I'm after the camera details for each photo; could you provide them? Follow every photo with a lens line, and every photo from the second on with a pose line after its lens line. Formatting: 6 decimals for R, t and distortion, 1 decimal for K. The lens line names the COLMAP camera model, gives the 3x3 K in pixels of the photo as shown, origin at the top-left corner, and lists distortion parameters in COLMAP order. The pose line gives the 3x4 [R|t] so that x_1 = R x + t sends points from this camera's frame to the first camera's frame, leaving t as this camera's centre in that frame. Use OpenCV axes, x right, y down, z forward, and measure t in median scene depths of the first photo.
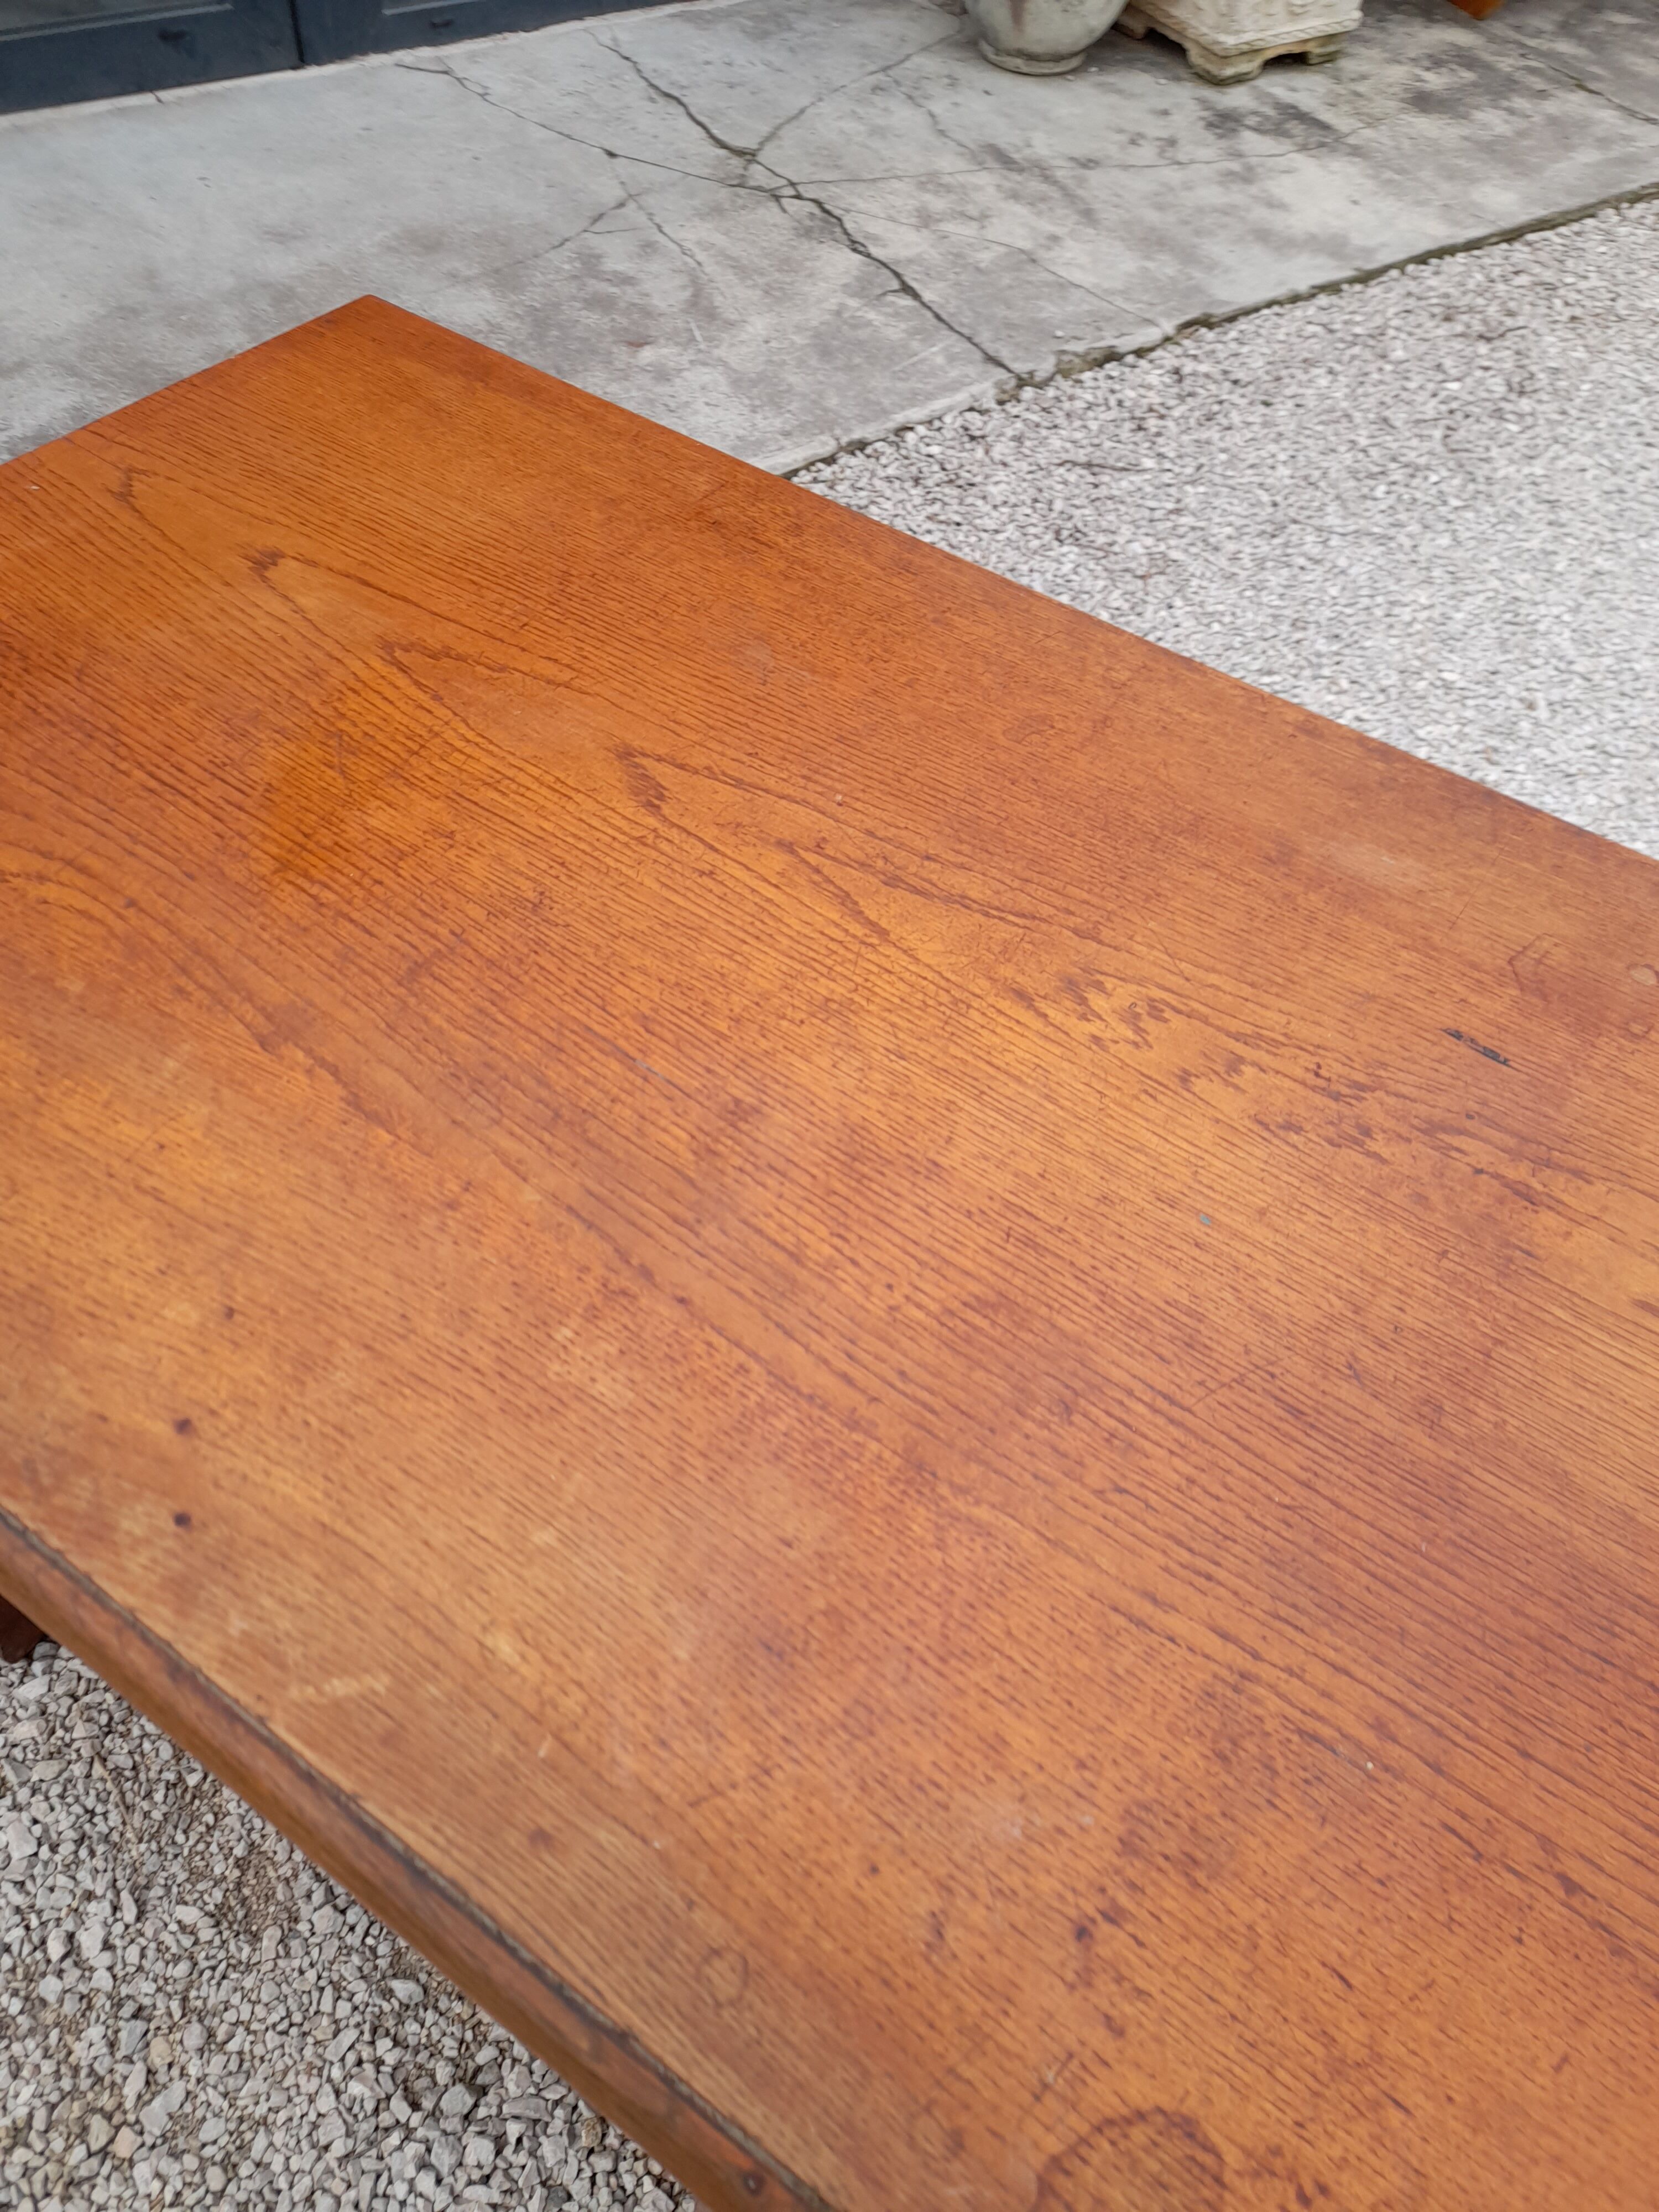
lens RADIAL K [[1679.2, 0, 800.3], [0, 1679.2, 1118.3], [0, 0, 1]] dist [0.005631, 0.036125]
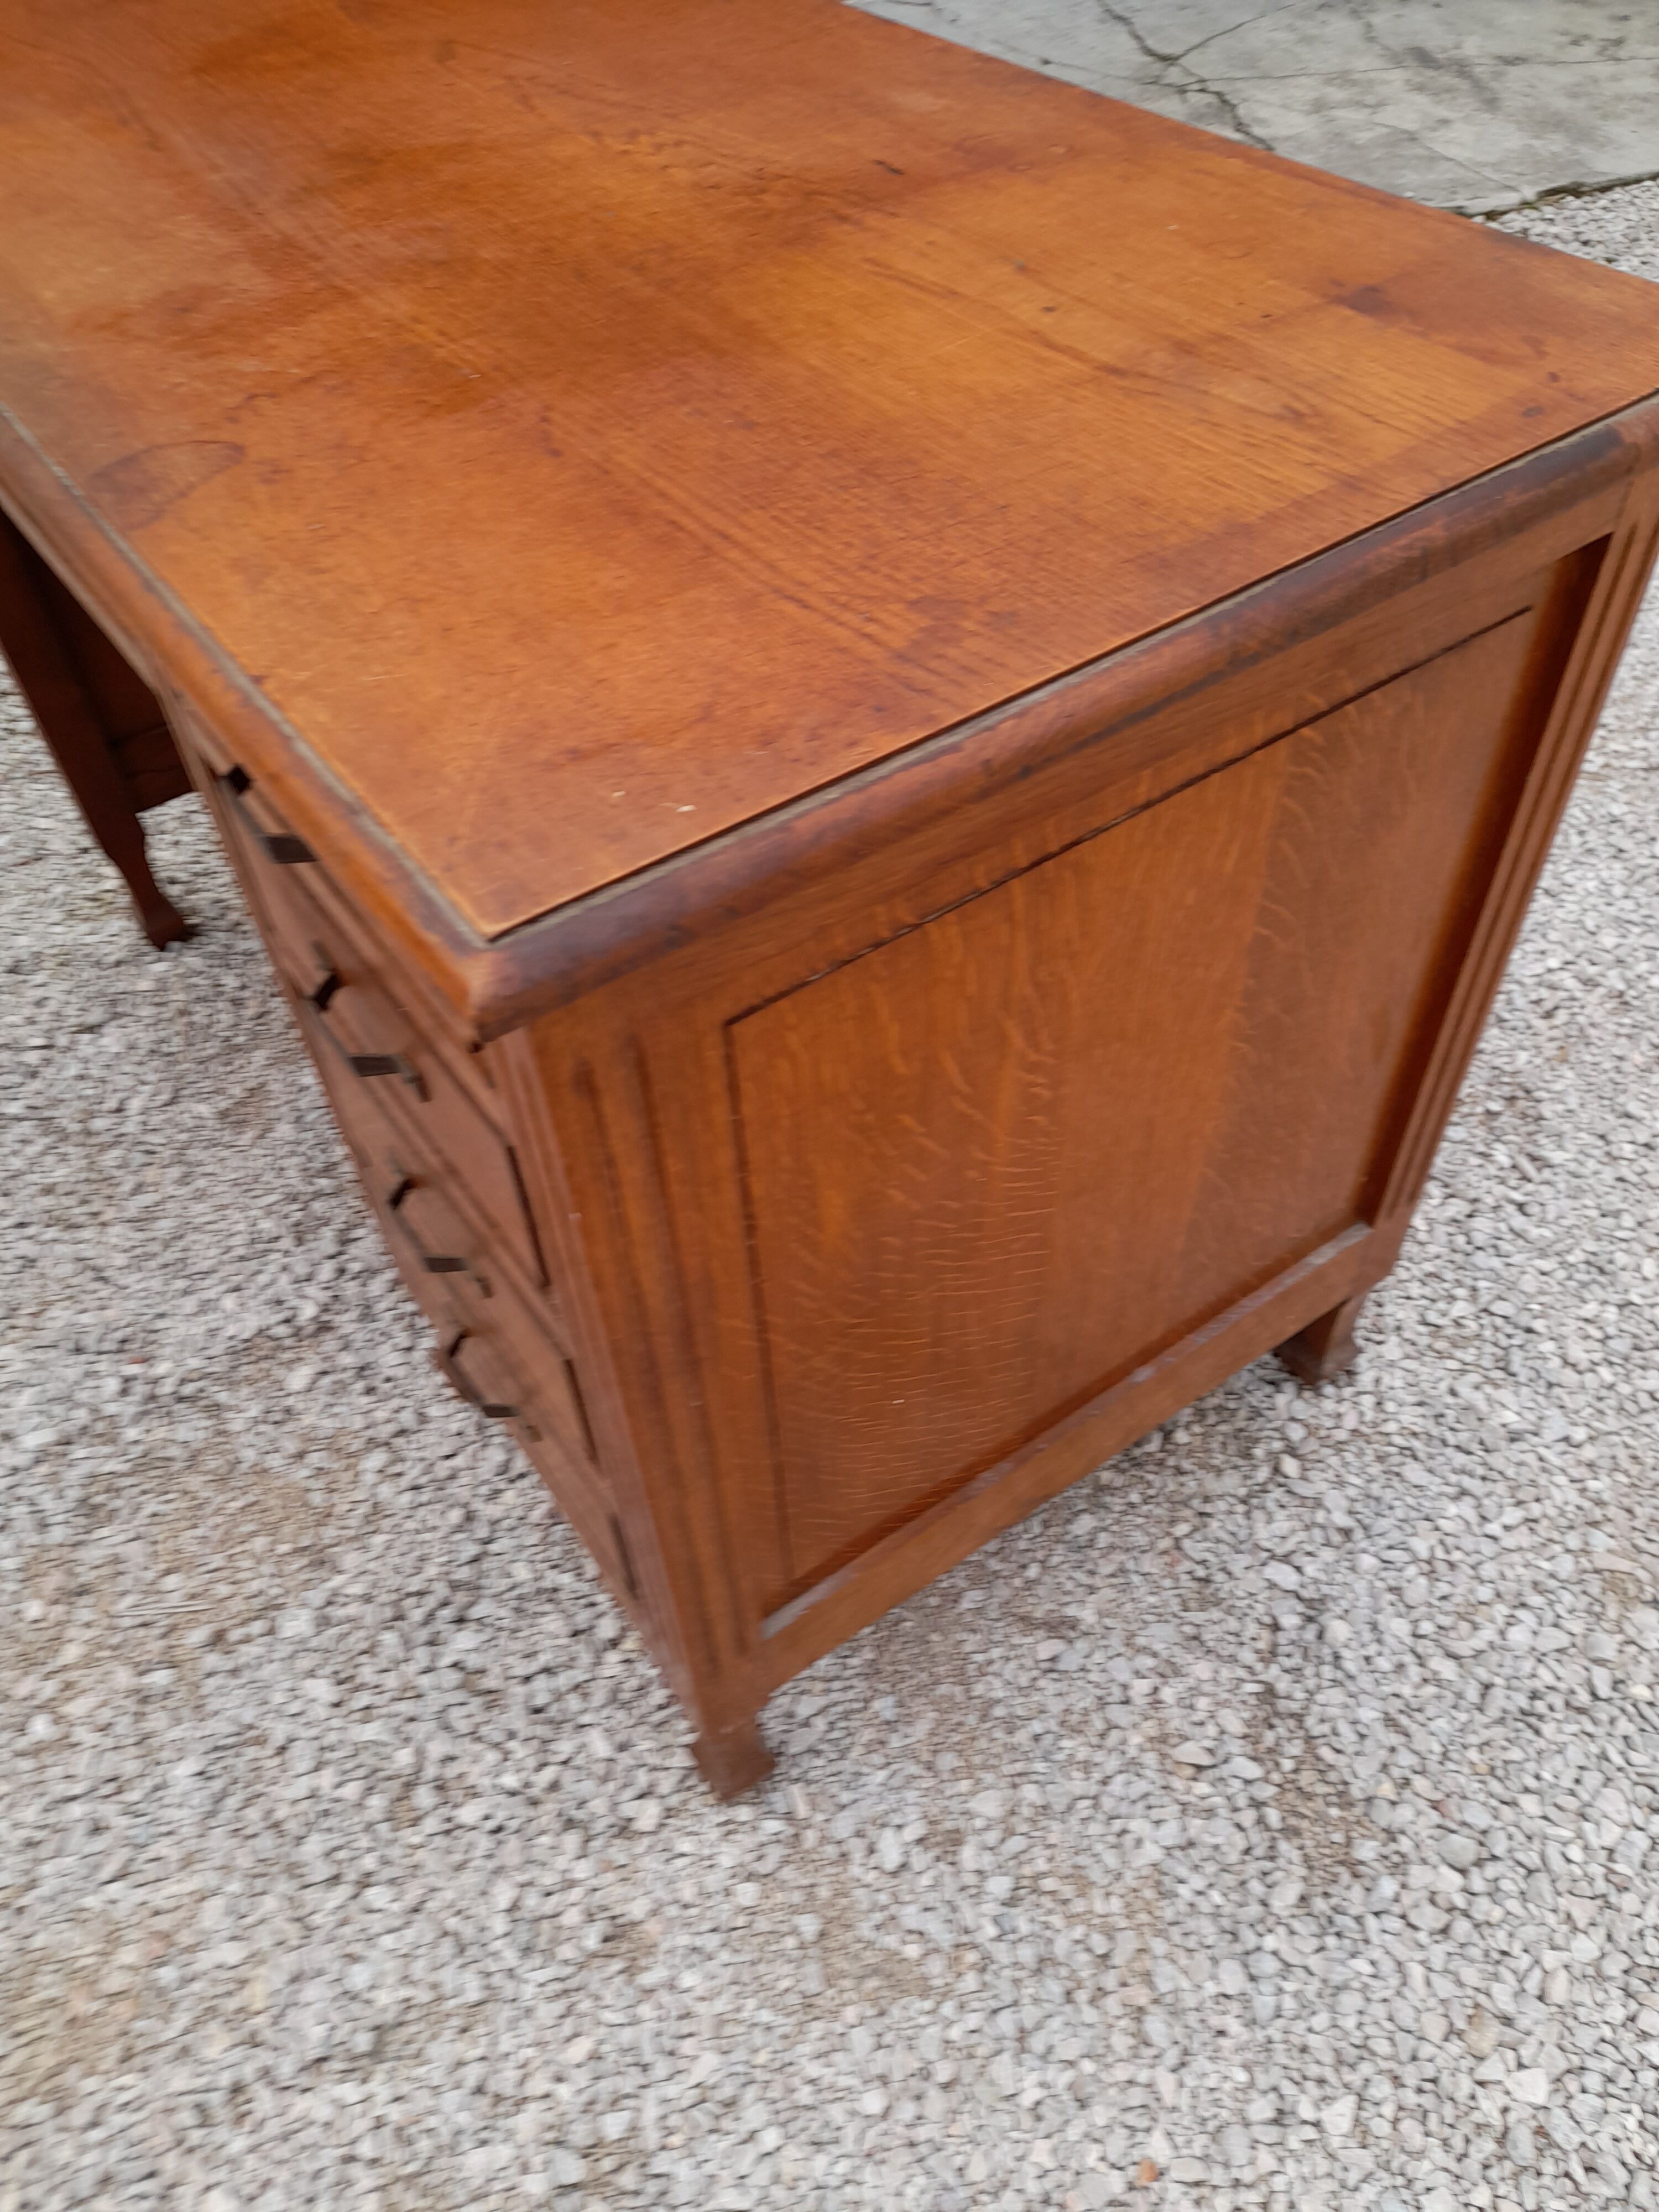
lens RADIAL K [[1711.7, 0, 828.2], [0, 1711.7, 1111.7], [0, 0, 1]] dist [0.067161, -0.088144]
pose [[0.937682, 0.179340, -0.297641, 0.473663], [-0.198422, 0.979494, -0.034921, 0.397523], [0.285275, 0.091803, 0.954039, -0.145418]]
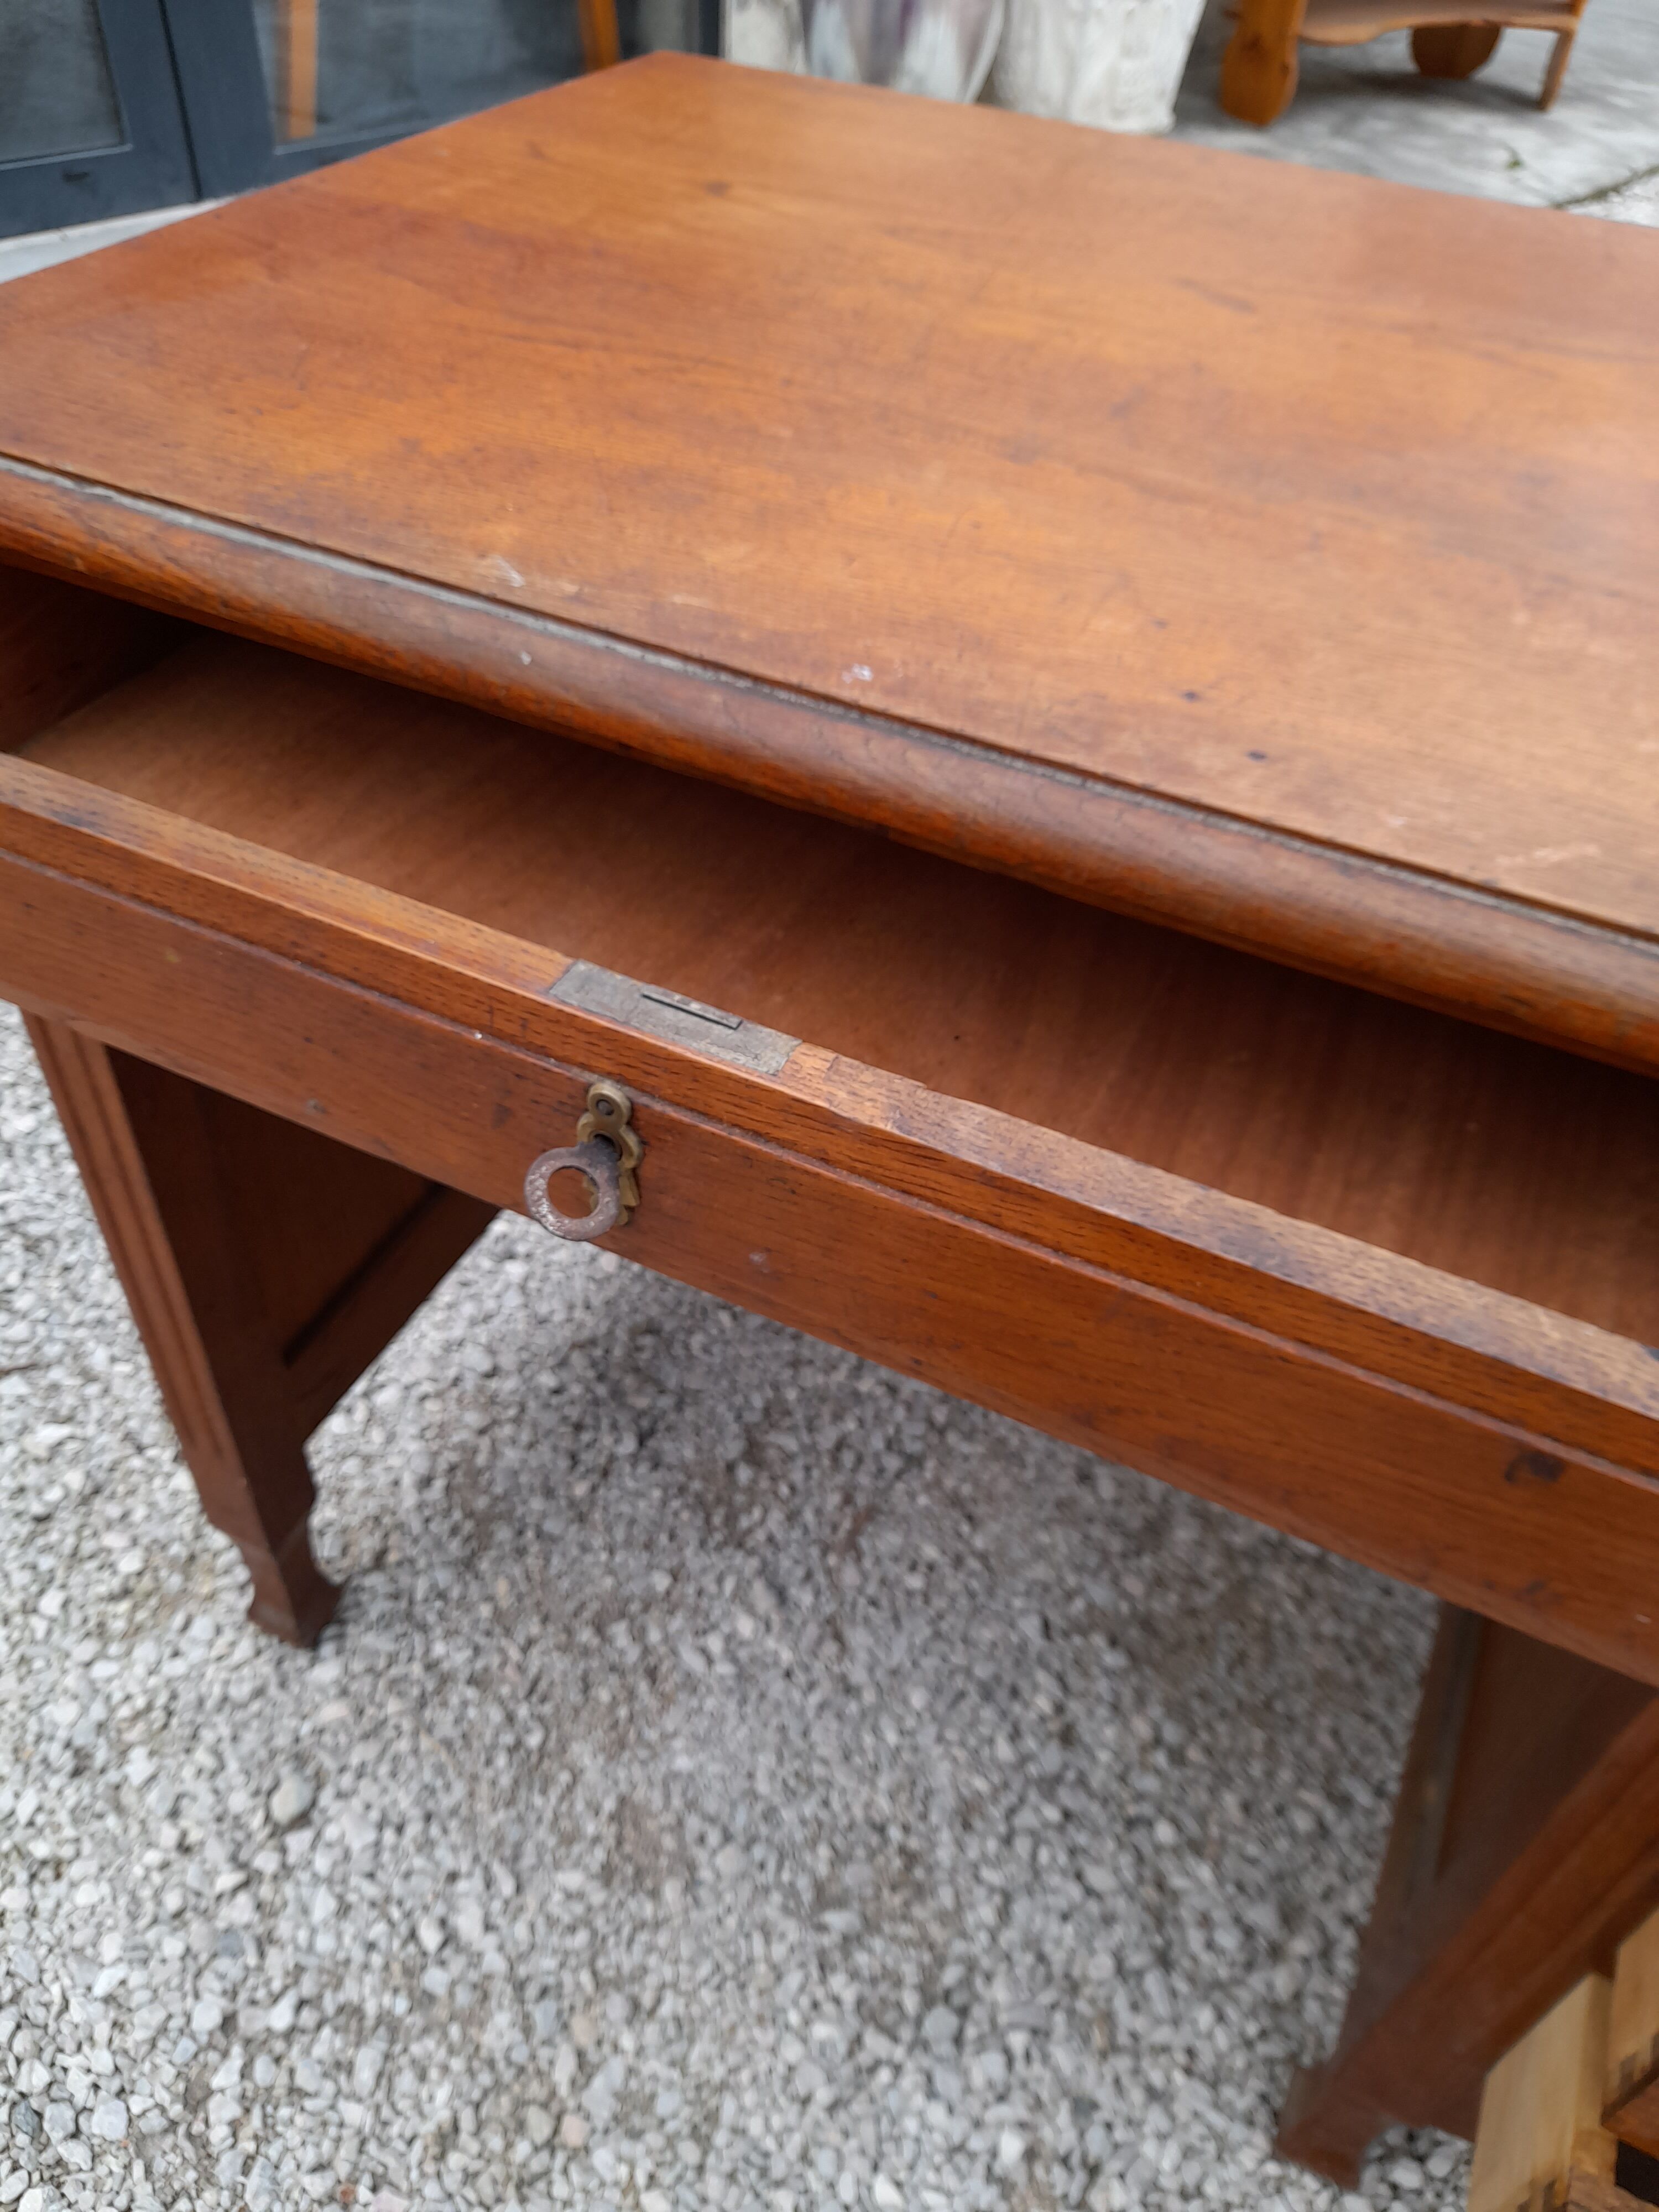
lens RADIAL K [[1661.1, 0, 790.3], [0, 1661.1, 1114.3], [0, 0, 1]] dist [0.033882, -0.062806]
pose [[0.987322, -0.115408, 0.108977, -0.281522], [0.126781, 0.986469, -0.103947, 0.176861], [-0.095506, 0.116445, 0.988595, 0.095198]]
